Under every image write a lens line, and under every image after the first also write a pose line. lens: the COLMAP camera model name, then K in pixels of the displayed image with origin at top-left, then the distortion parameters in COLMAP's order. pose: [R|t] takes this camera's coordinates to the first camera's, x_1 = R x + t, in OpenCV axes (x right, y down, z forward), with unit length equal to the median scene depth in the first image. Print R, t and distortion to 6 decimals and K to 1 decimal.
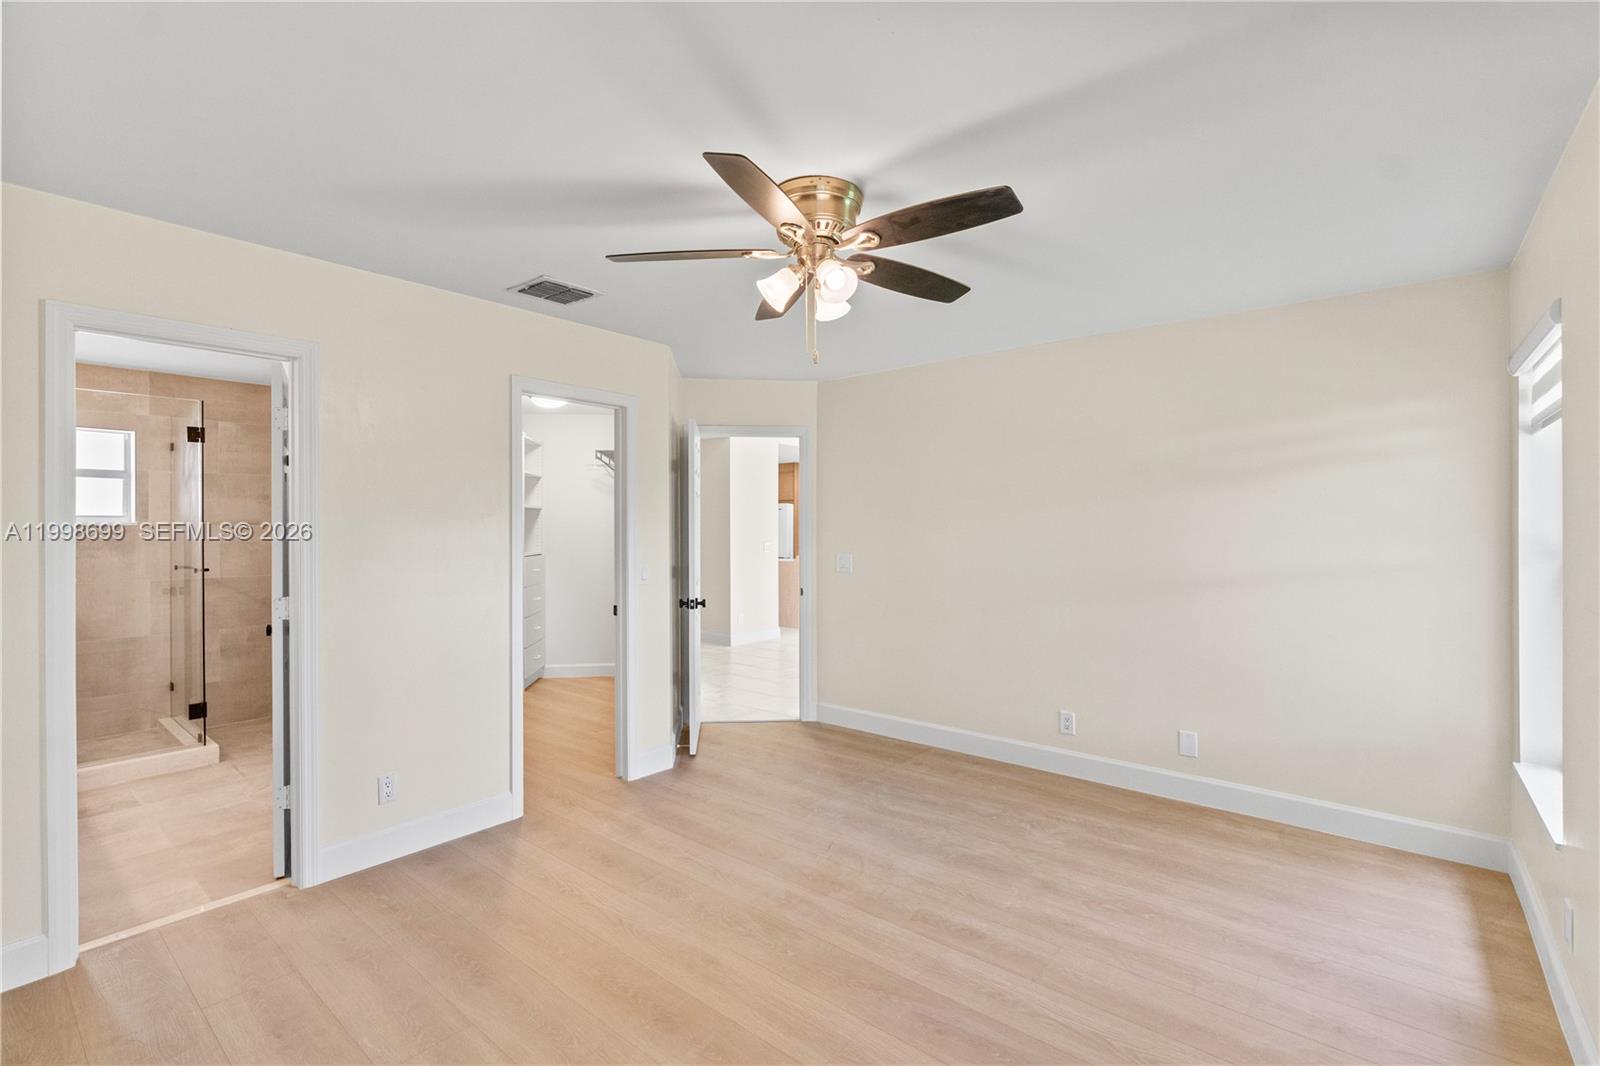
lens RADIAL K [[728.8, 0, 796.2], [0, 728.8, 524.3], [0, 0, 1]] dist [-0.011462, 0.004577]
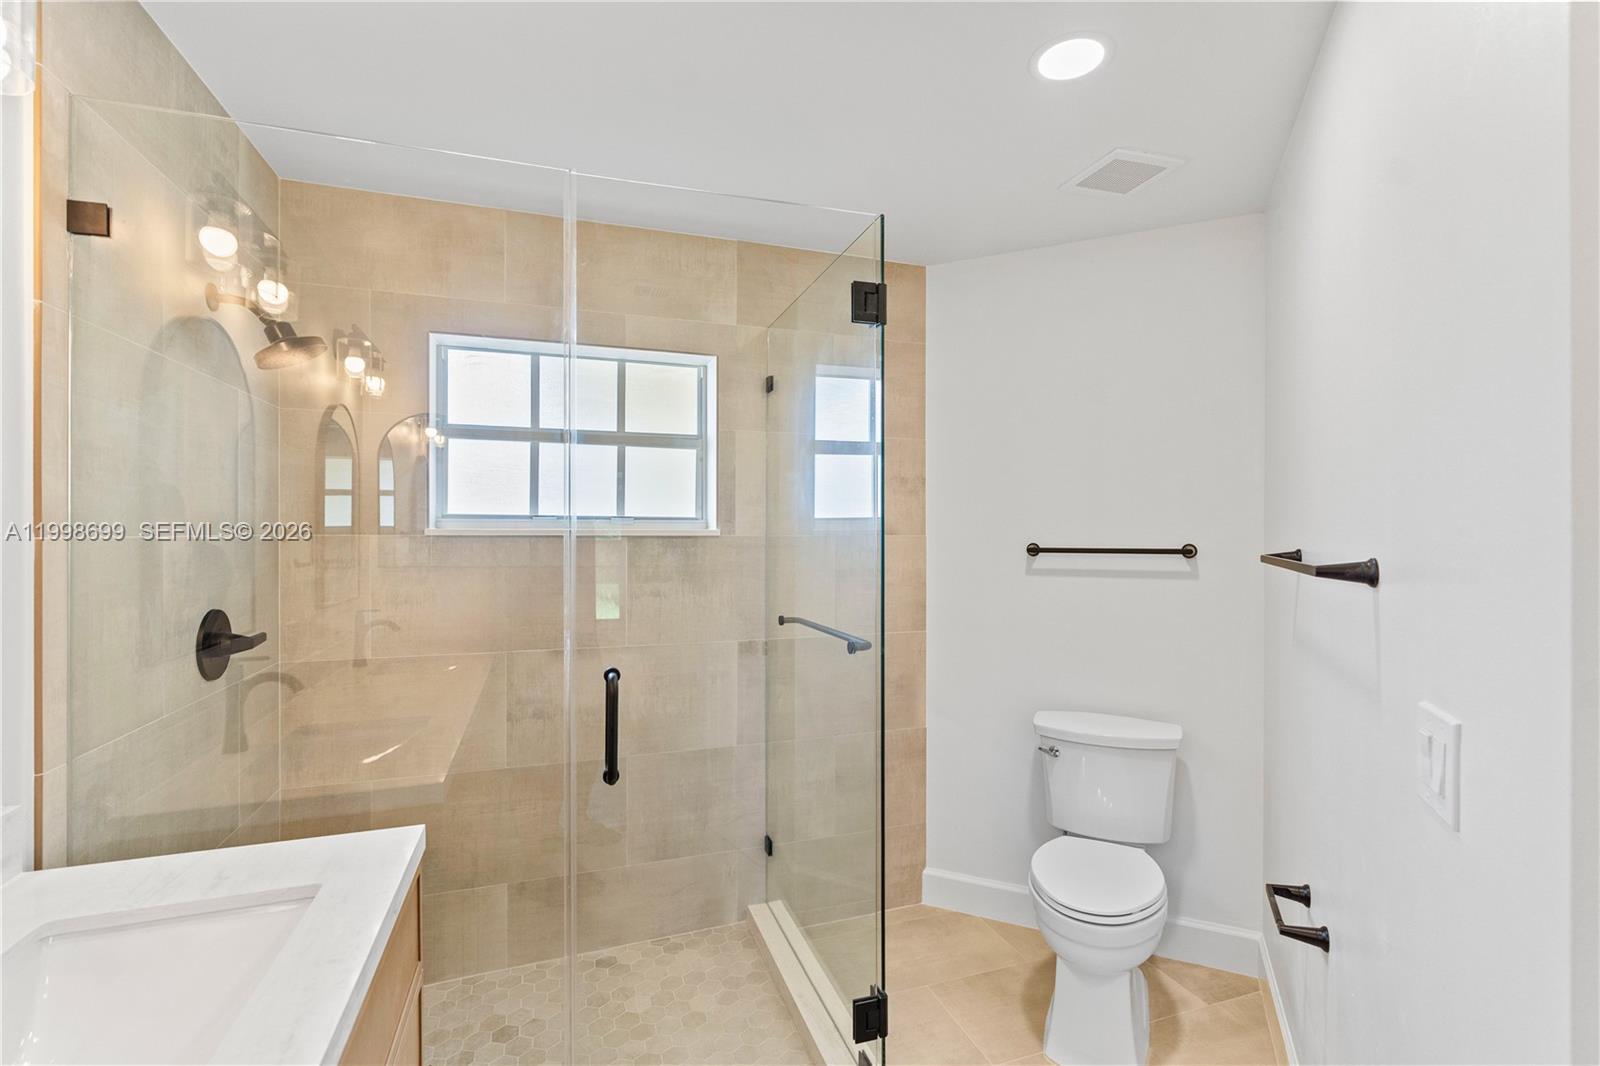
lens RADIAL K [[728.8, 0, 808.5], [0, 728.8, 532.5], [0, 0, 1]] dist [-0.011462, 0.004577]
pose [[0.861495, 0.003405, -0.507754, -0.578837], [-0.003237, 0.999994, 0.001215, -0.001428], [0.507755, 0.000597, 0.861501, 0.571180]]
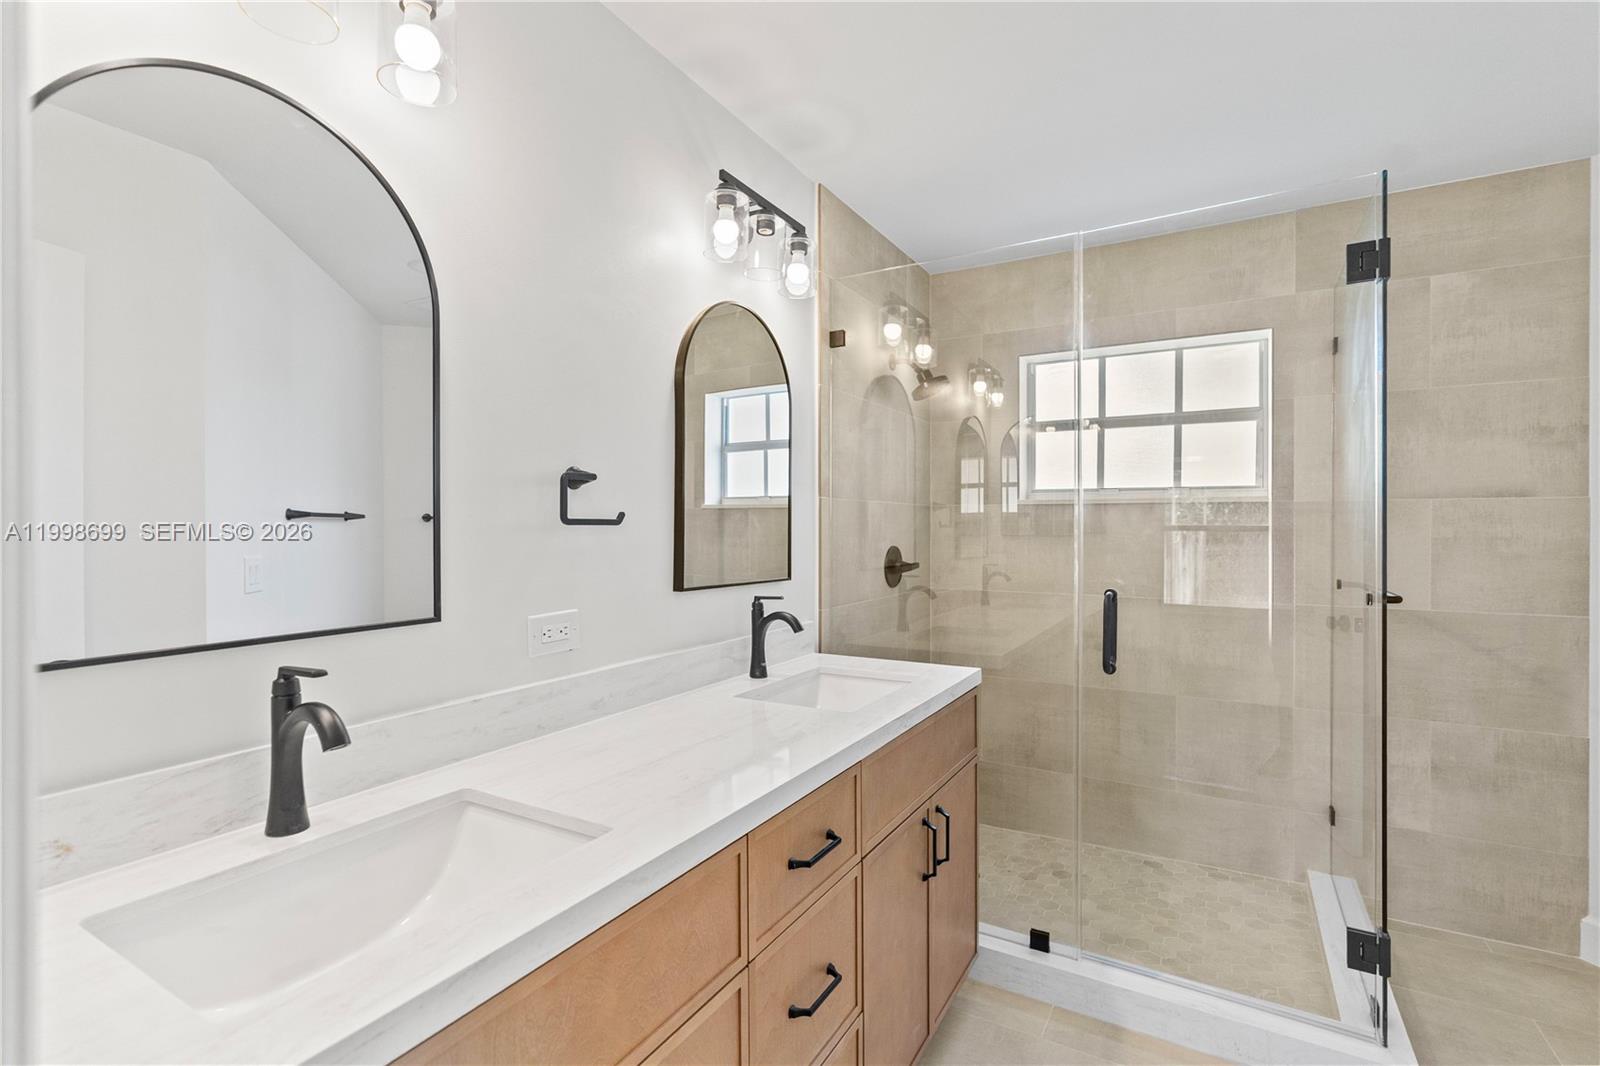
lens RADIAL K [[728.8, 0, 801.7], [0, 728.8, 528.5], [0, 0, 1]] dist [-0.011462, 0.004577]
pose [[0.176756, 0.006017, -0.984236, -0.430894], [-0.001575, 0.999982, 0.005831, 0.019180], [0.984253, 0.000519, 0.176763, 0.547550]]
